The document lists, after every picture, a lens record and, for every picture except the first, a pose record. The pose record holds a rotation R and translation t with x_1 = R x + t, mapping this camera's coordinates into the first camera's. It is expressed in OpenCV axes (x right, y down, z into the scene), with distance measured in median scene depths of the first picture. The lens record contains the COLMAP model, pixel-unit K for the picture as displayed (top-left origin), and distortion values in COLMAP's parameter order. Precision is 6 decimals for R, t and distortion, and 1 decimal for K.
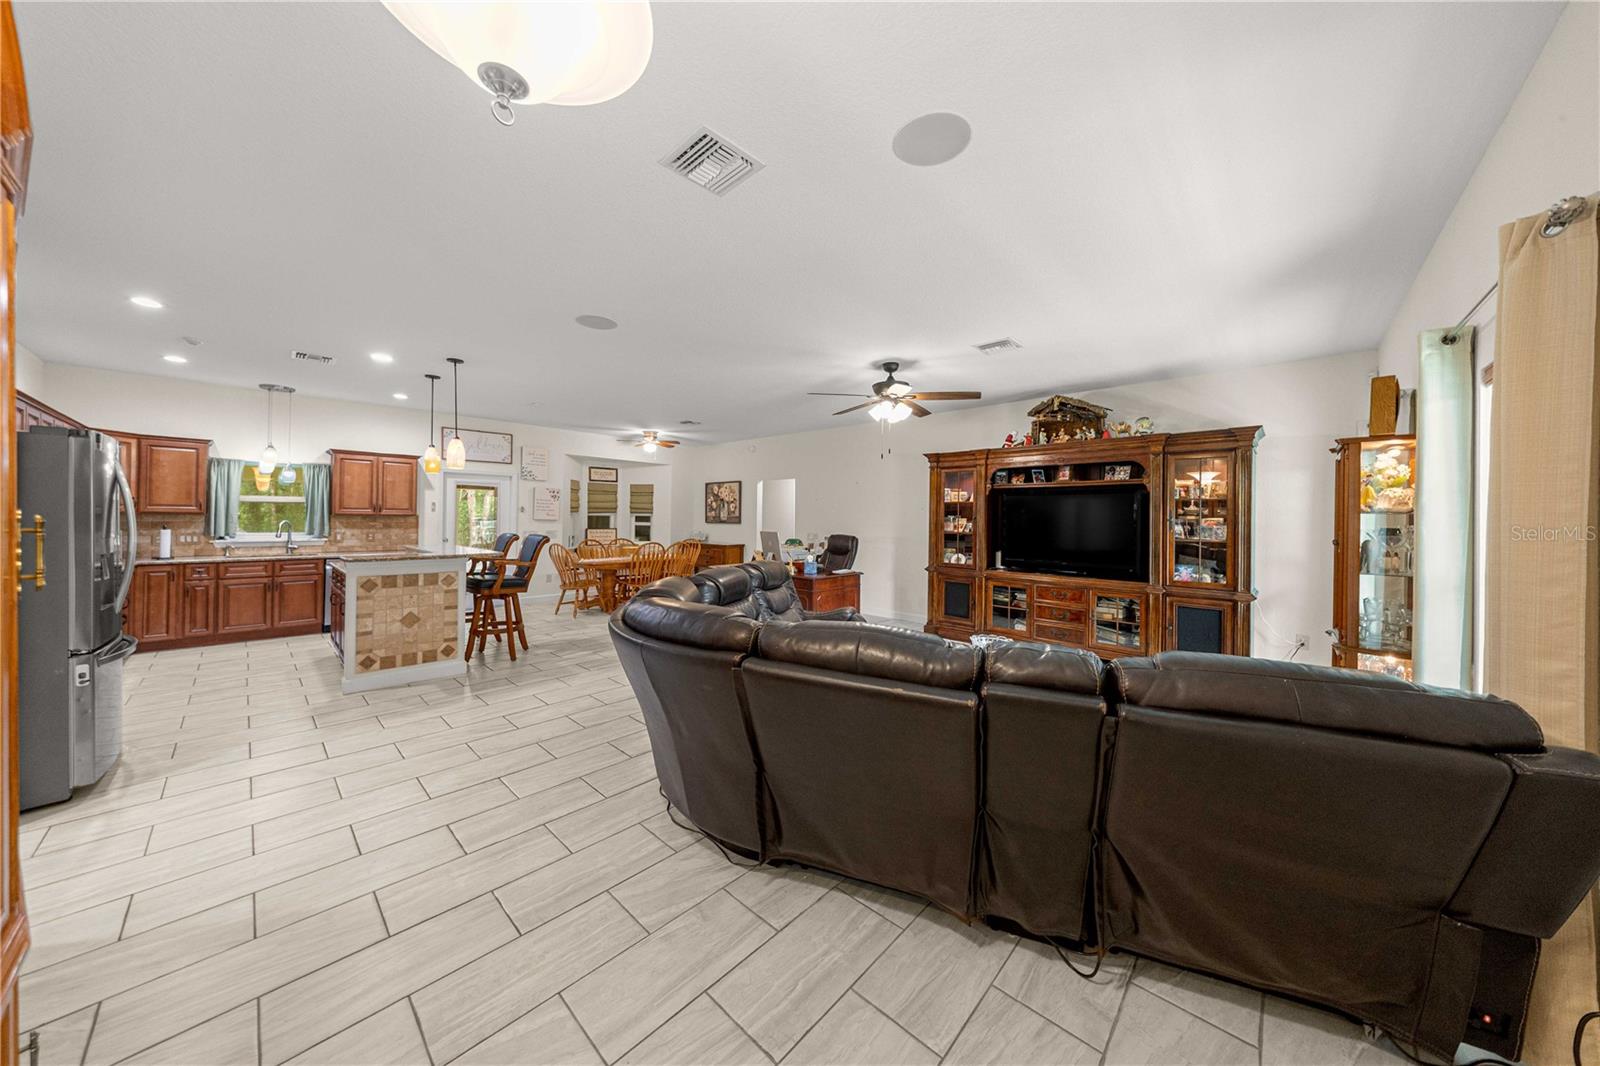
lens RADIAL K [[520.8, 0, 803.9], [0, 520.8, 516.9], [0, 0, 1]] dist [-0.006530, -0.000064]
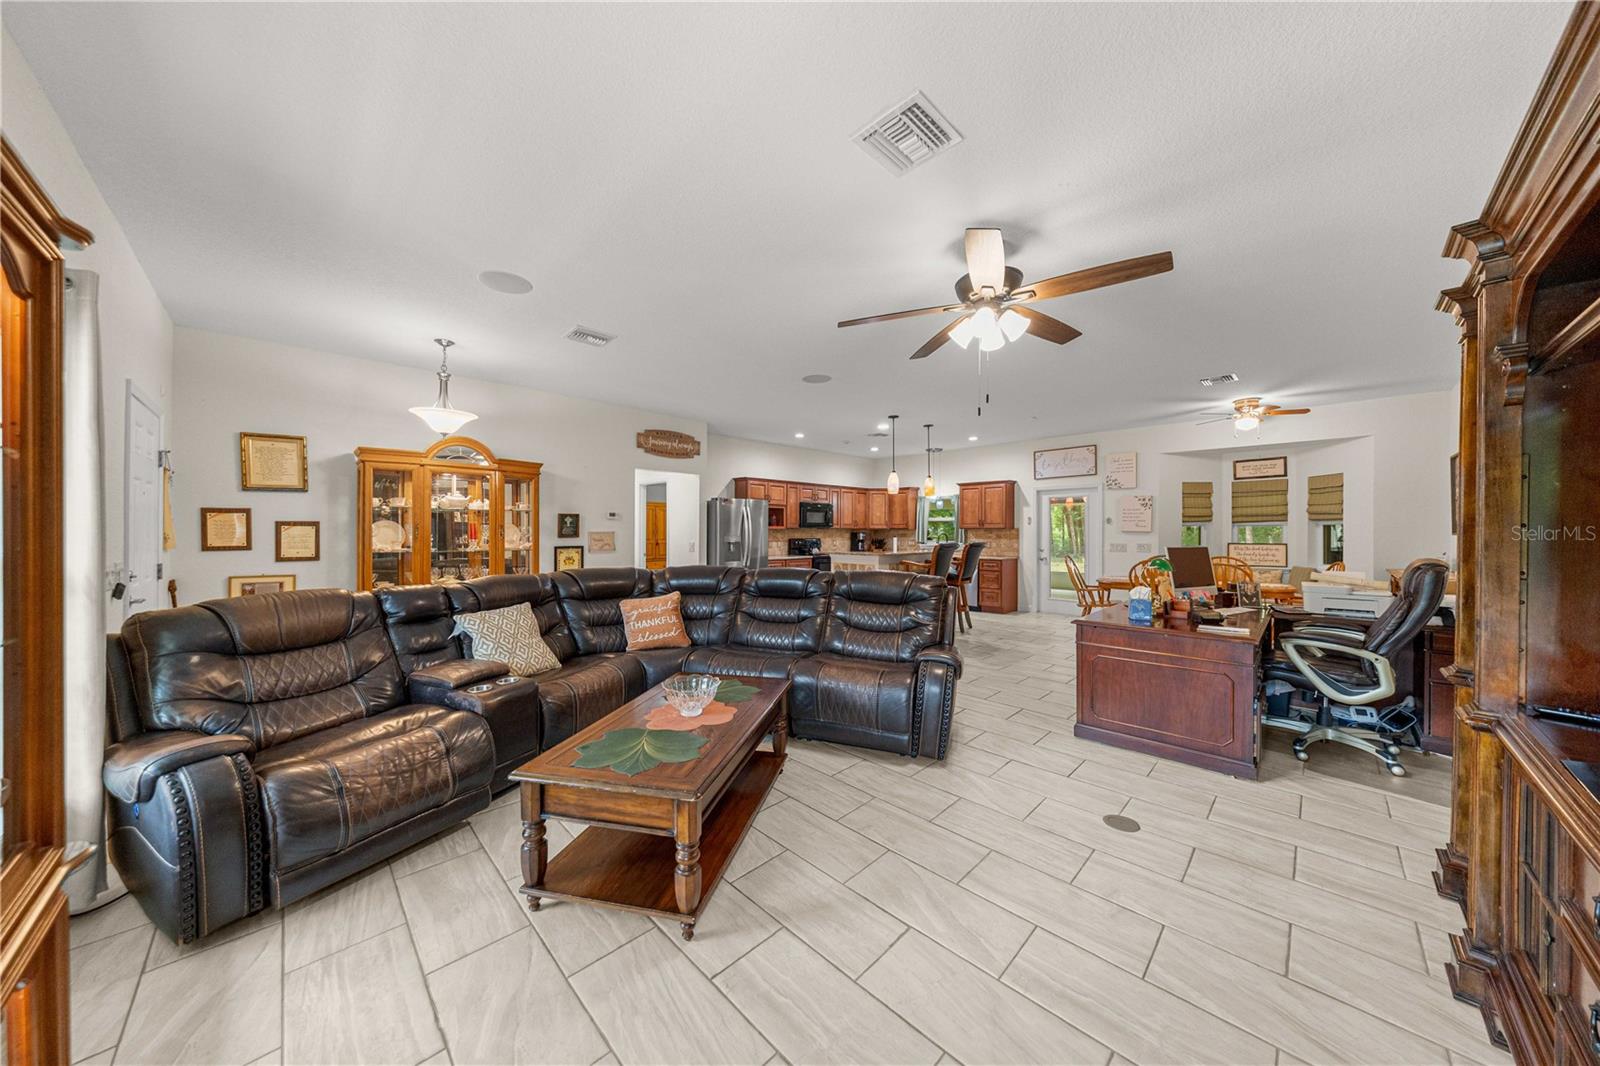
lens RADIAL K [[514.4, 0, 800.0], [0, 514.4, 533.0], [0, 0, 1]] dist [0.000027, -0.000007]
pose [[-0.057747, -0.006292, -0.998311, 0.603250], [0.003382, 0.999973, -0.006498, 0.017345], [0.998326, -0.003752, -0.057724, 0.684030]]
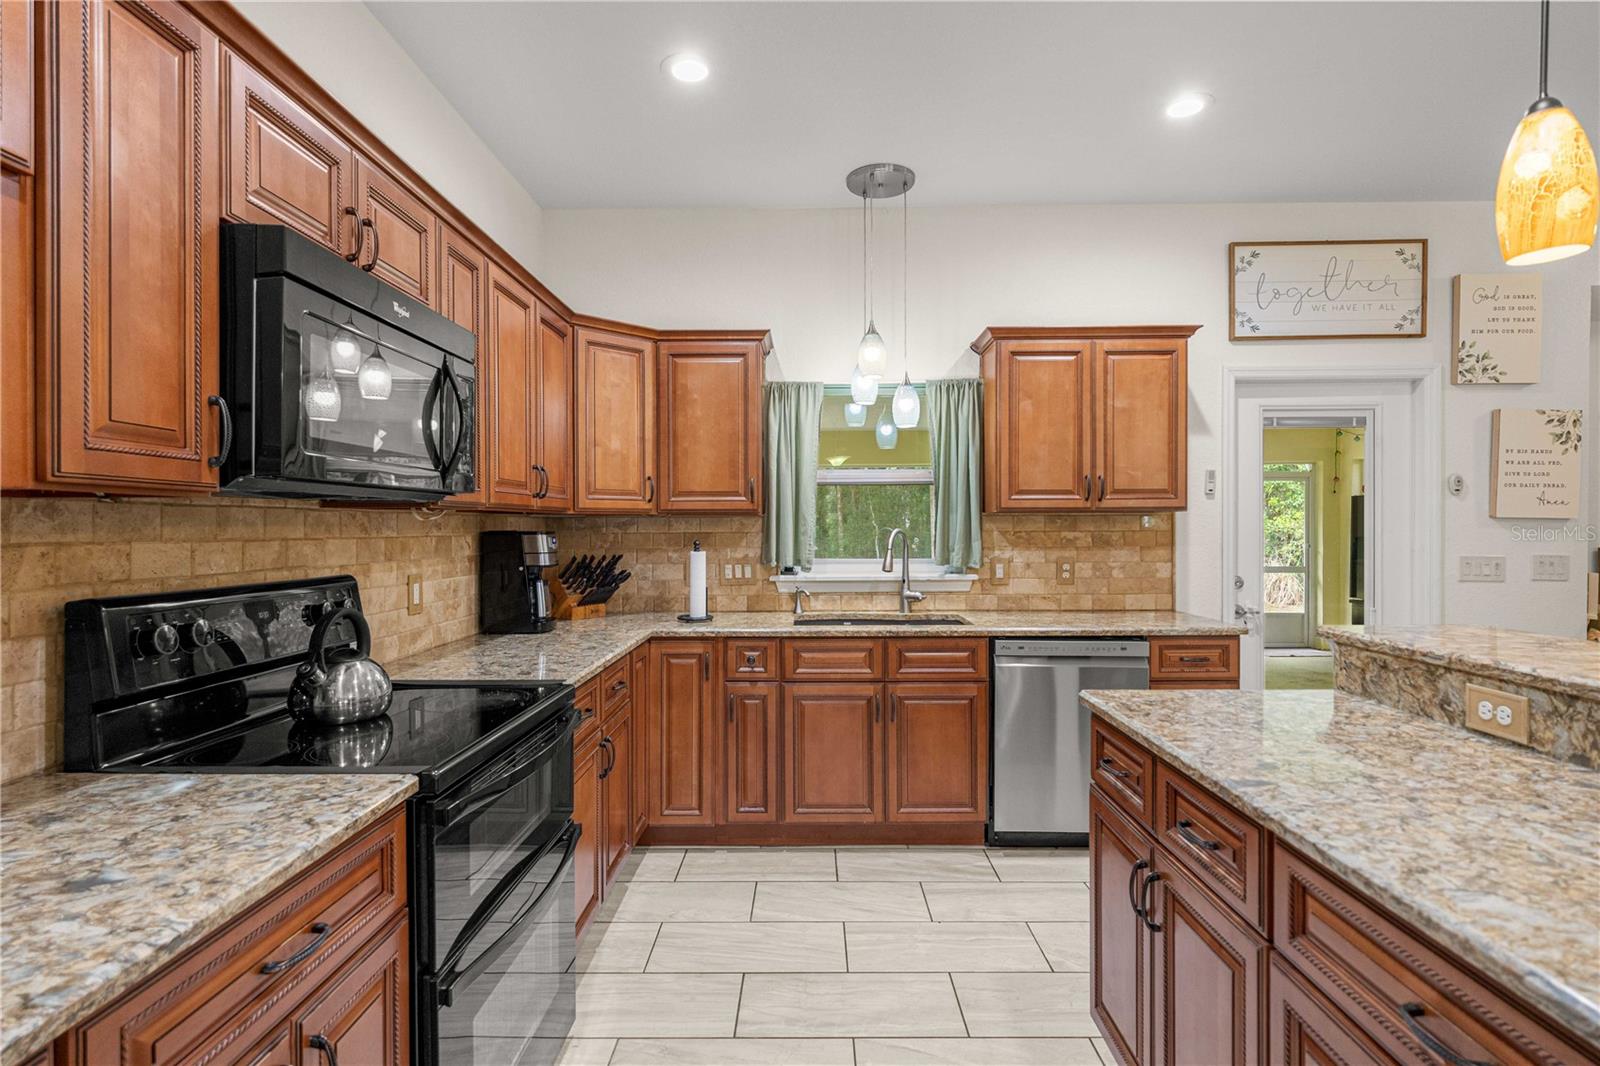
lens RADIAL K [[793.4, 0, 800.0], [0, 793.4, 533.0], [0, 0, 1]] dist [-0.004682, -0.000983]
pose [[0.667973, -0.006705, -0.744155, -0.635562], [0.015095, 0.999876, 0.004540, 0.007565], [0.744032, -0.014266, 0.667992, 0.571030]]
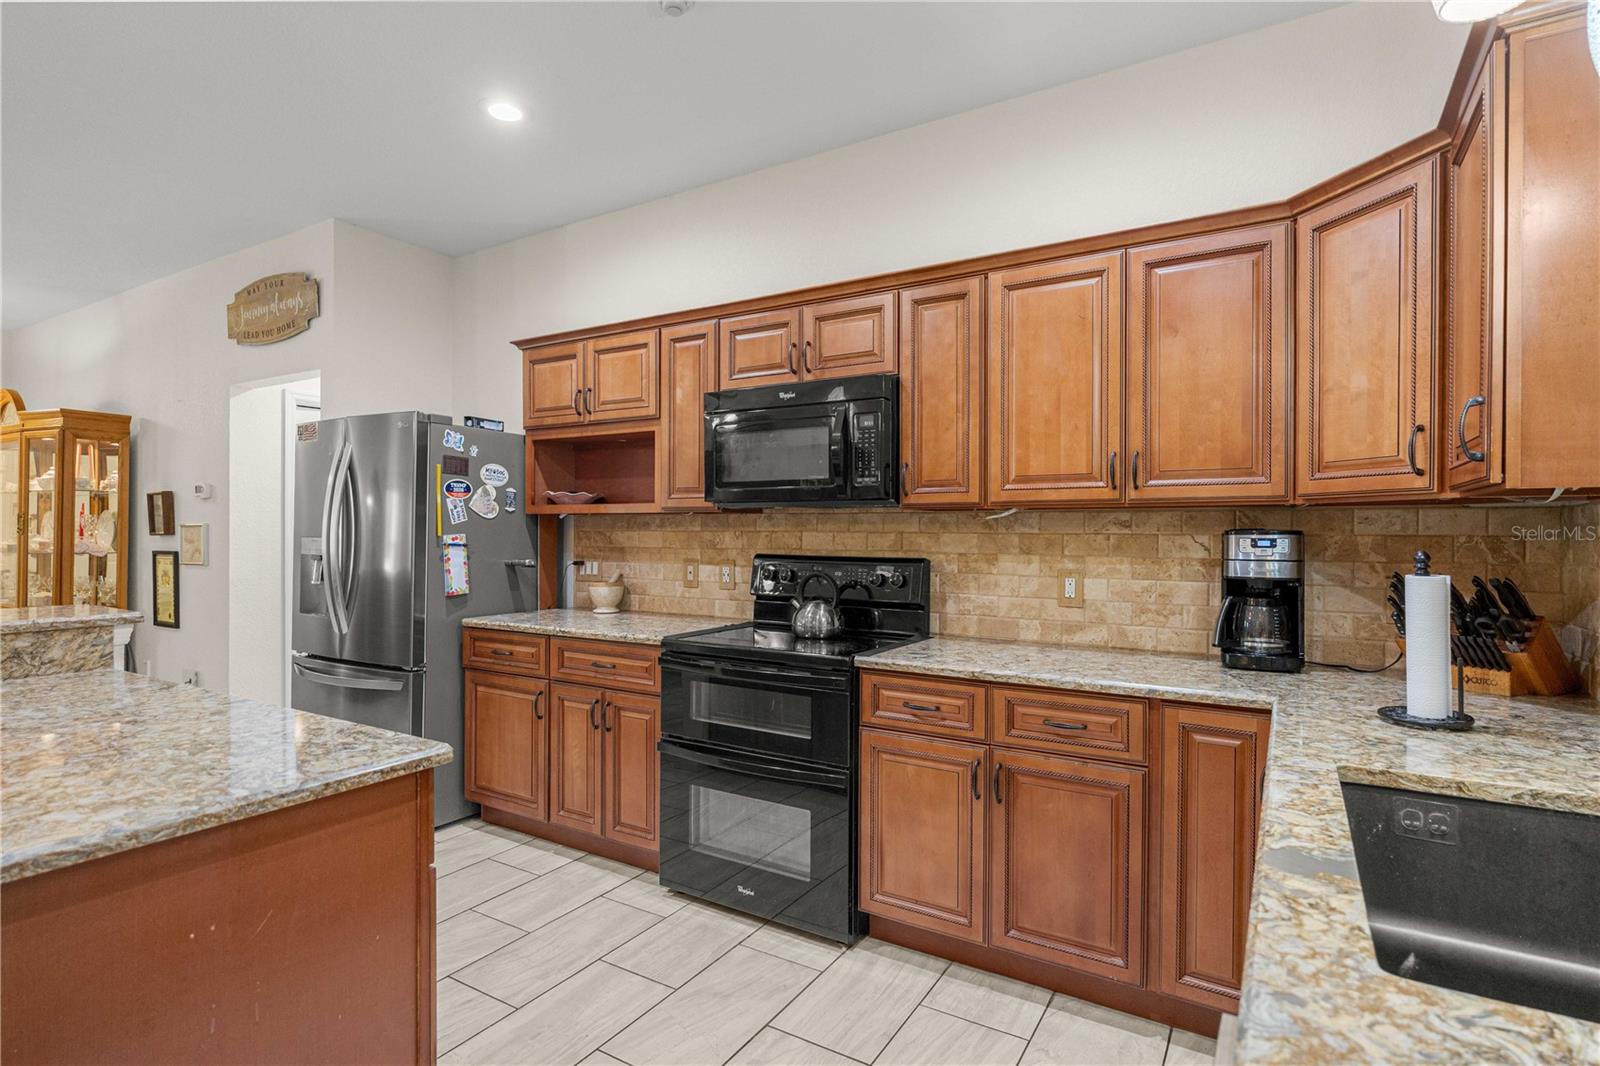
lens RADIAL K [[793.4, 0, 800.0], [0, 793.4, 533.0], [0, 0, 1]] dist [-0.004682, -0.000983]
pose [[-0.982315, -0.010335, -0.186949, -0.860919], [-0.010437, 0.999945, -0.000440, 0.009702], [0.186944, 0.001519, -0.982369, 1.129157]]
